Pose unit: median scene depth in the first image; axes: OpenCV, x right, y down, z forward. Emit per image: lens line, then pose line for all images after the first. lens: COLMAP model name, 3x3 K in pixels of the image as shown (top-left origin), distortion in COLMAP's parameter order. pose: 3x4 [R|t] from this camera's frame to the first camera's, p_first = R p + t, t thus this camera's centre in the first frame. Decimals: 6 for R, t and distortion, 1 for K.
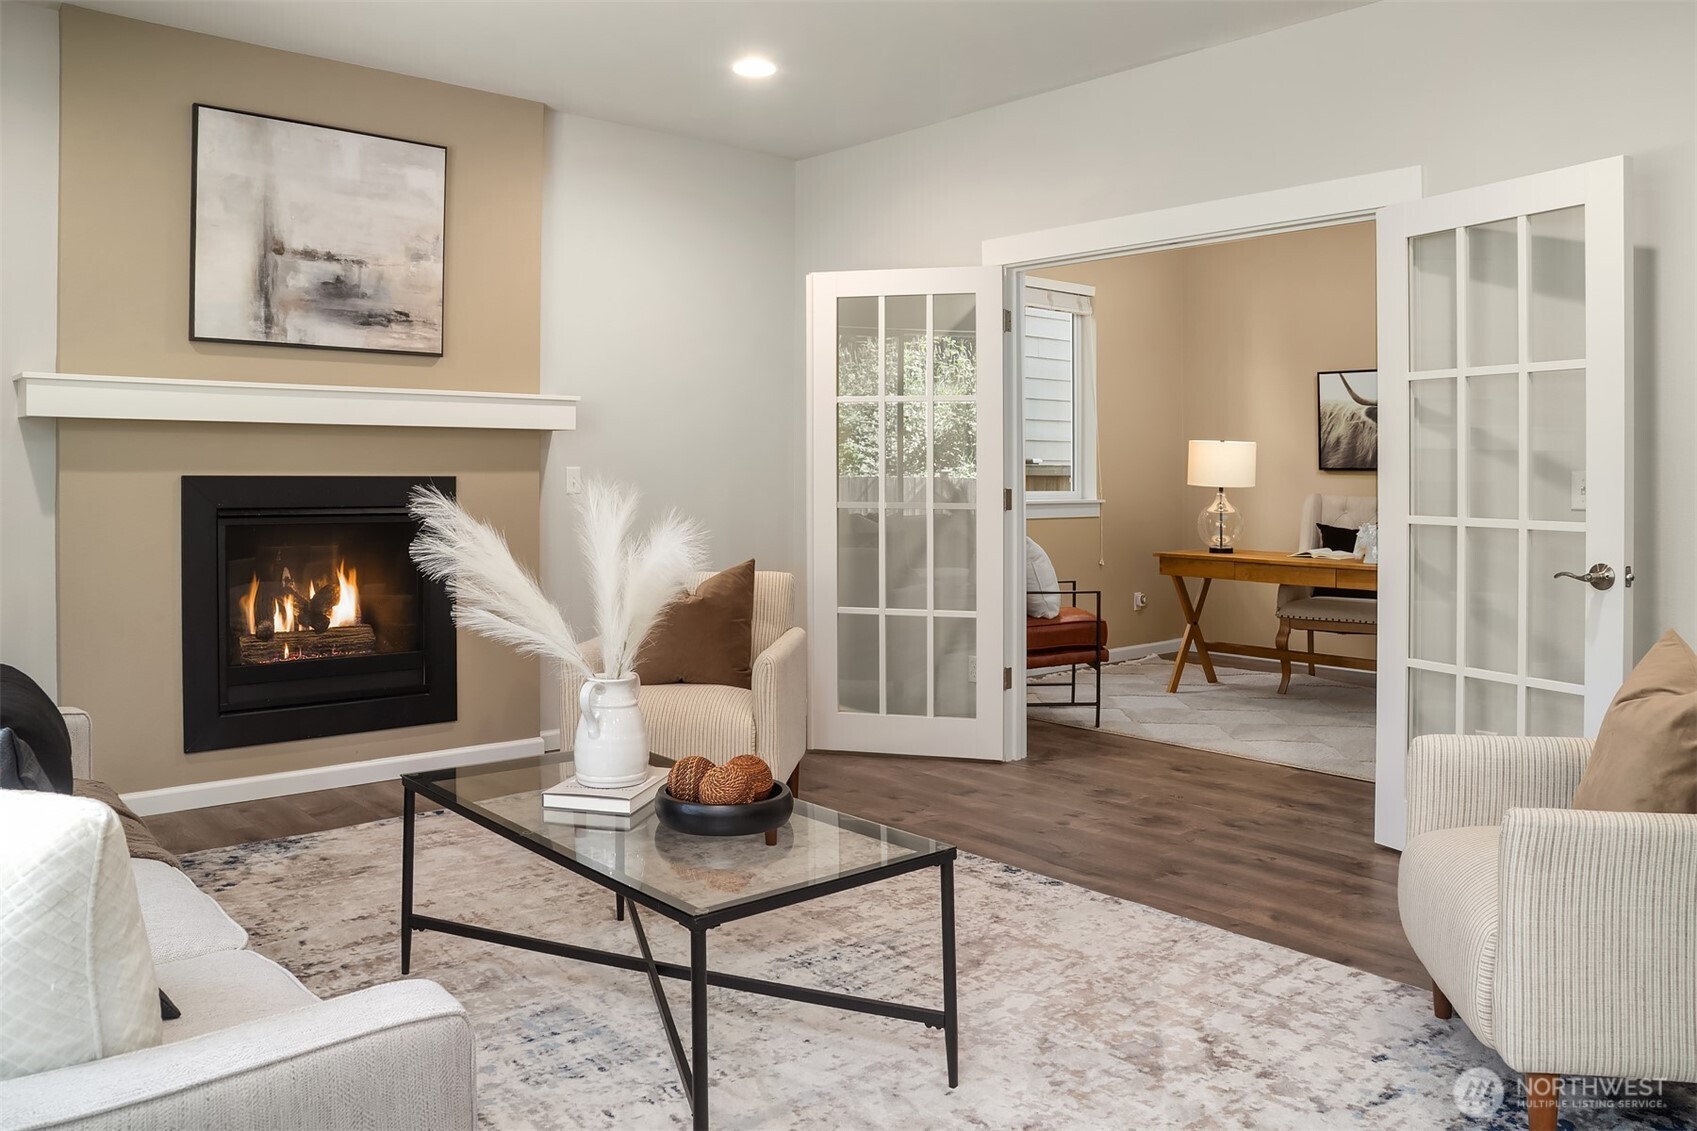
lens RADIAL K [[1249.7, 0, 847.1], [0, 1249.7, 486.5], [0, 0, 1]] dist [-0.106473, 0.063002]
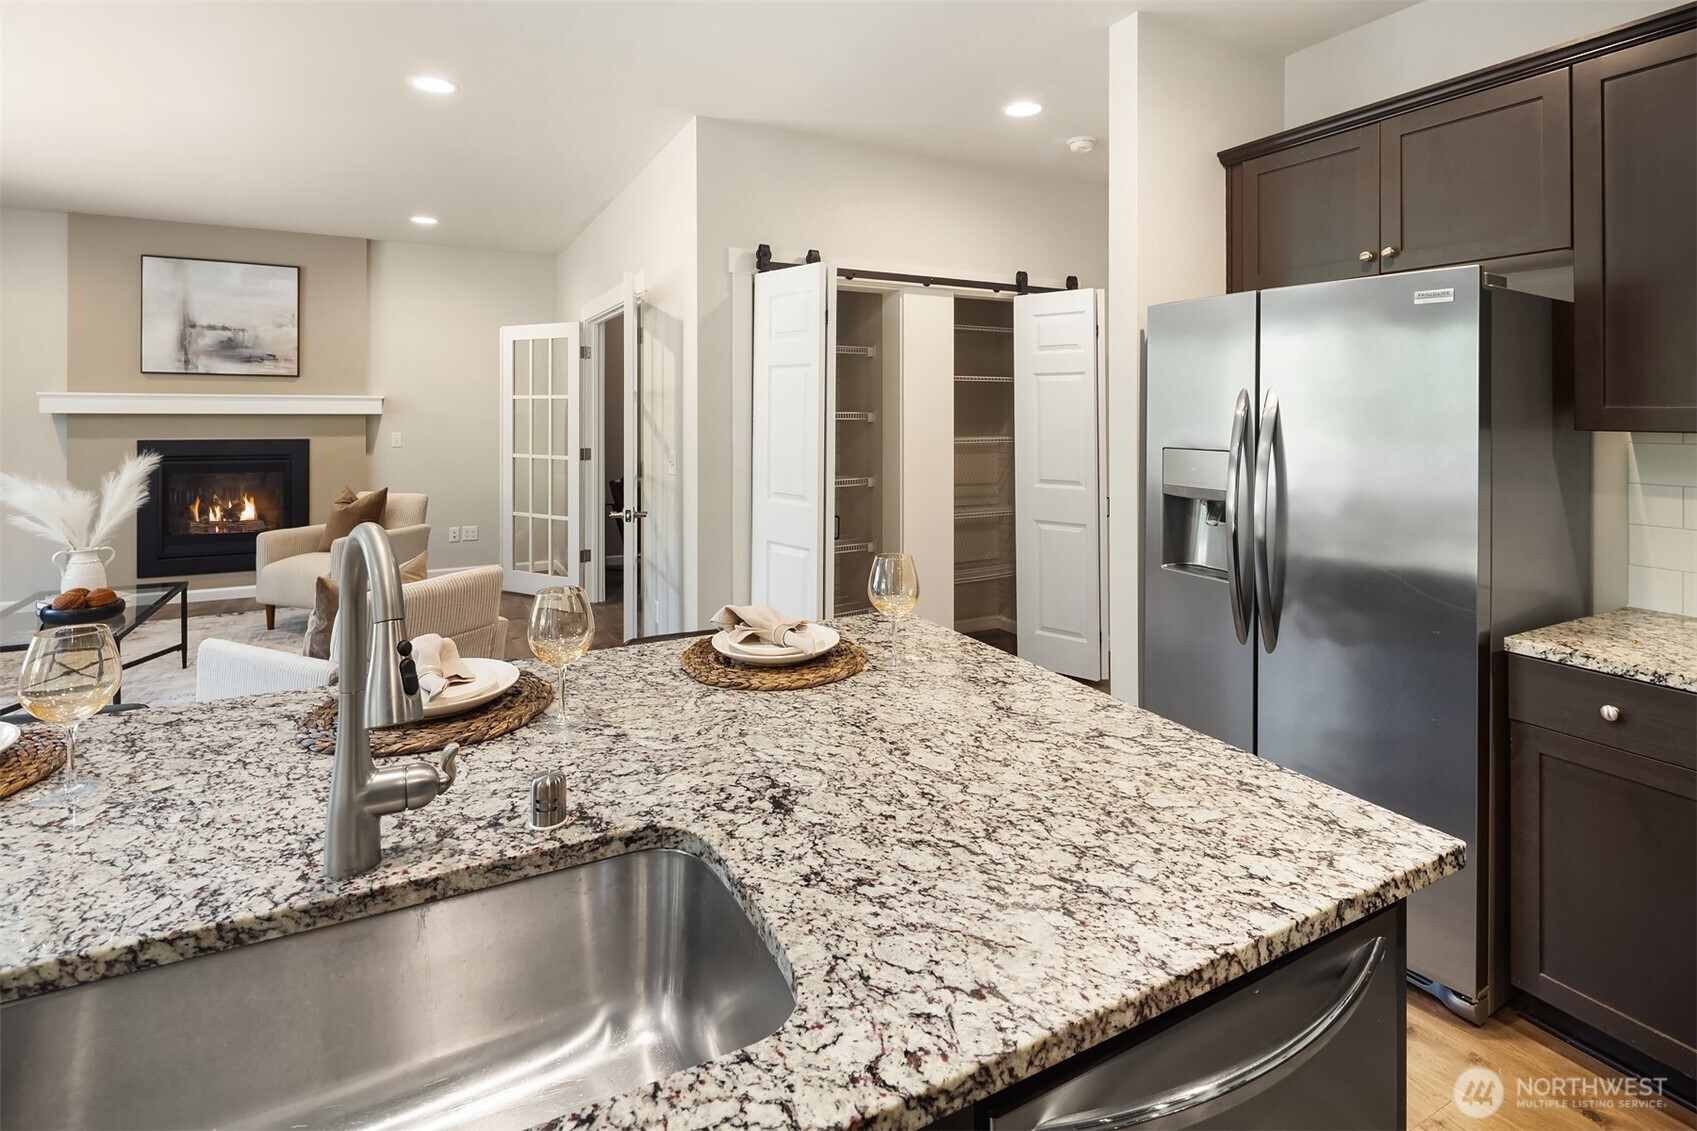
lens RADIAL K [[814.2, 0, 846.1], [0, 814.2, 411.8], [0, 0, 1]] dist [-0.002246, -0.001724]
pose [[0.974722, -0.001275, -0.223419, 0.862378], [-0.001015, 0.999948, -0.010137, -0.042975], [0.223420, 0.010108, 0.974670, -0.043561]]
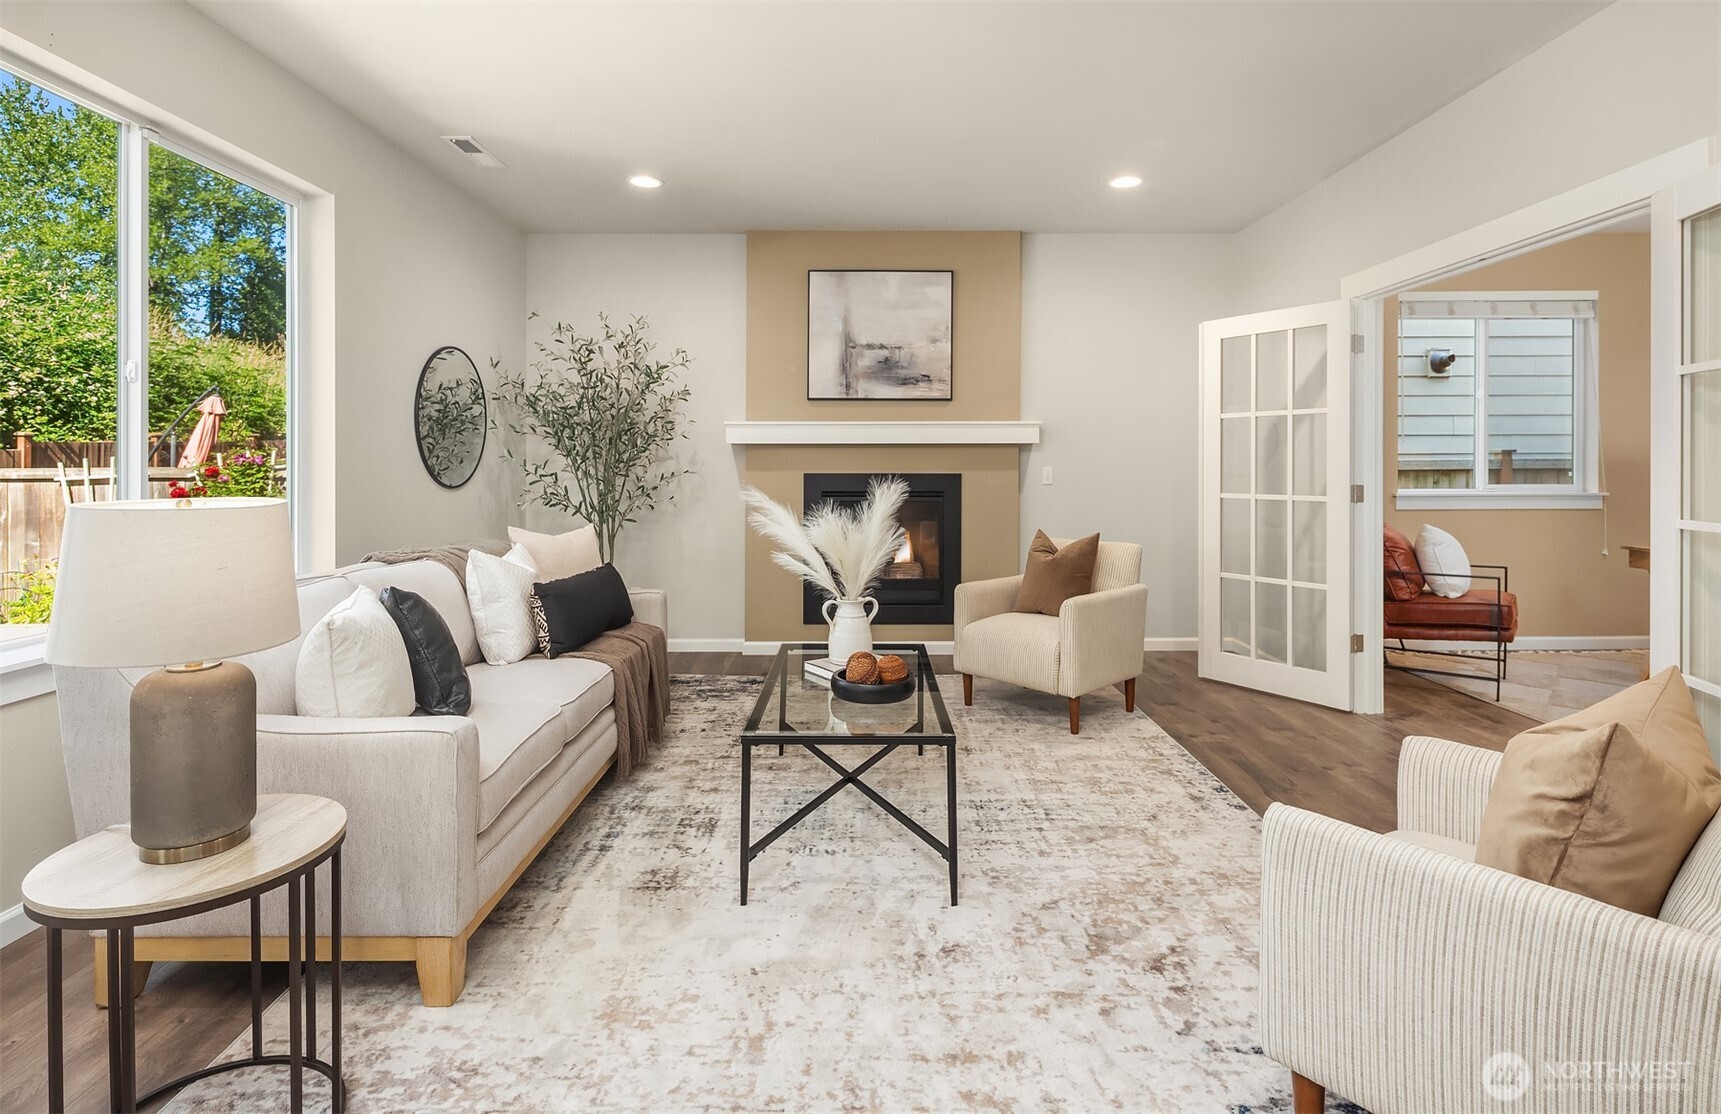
lens RADIAL K [[840.9, 0, 876.9], [0, 840.9, 471.3], [0, 0, 1]] dist [-0.001587, -0.000433]
pose [[0.757976, -0.000084, -0.652282, 0.355709], [-0.001486, 0.999997, -0.001856, -0.009823], [0.652281, 0.002376, 0.757974, 0.101306]]
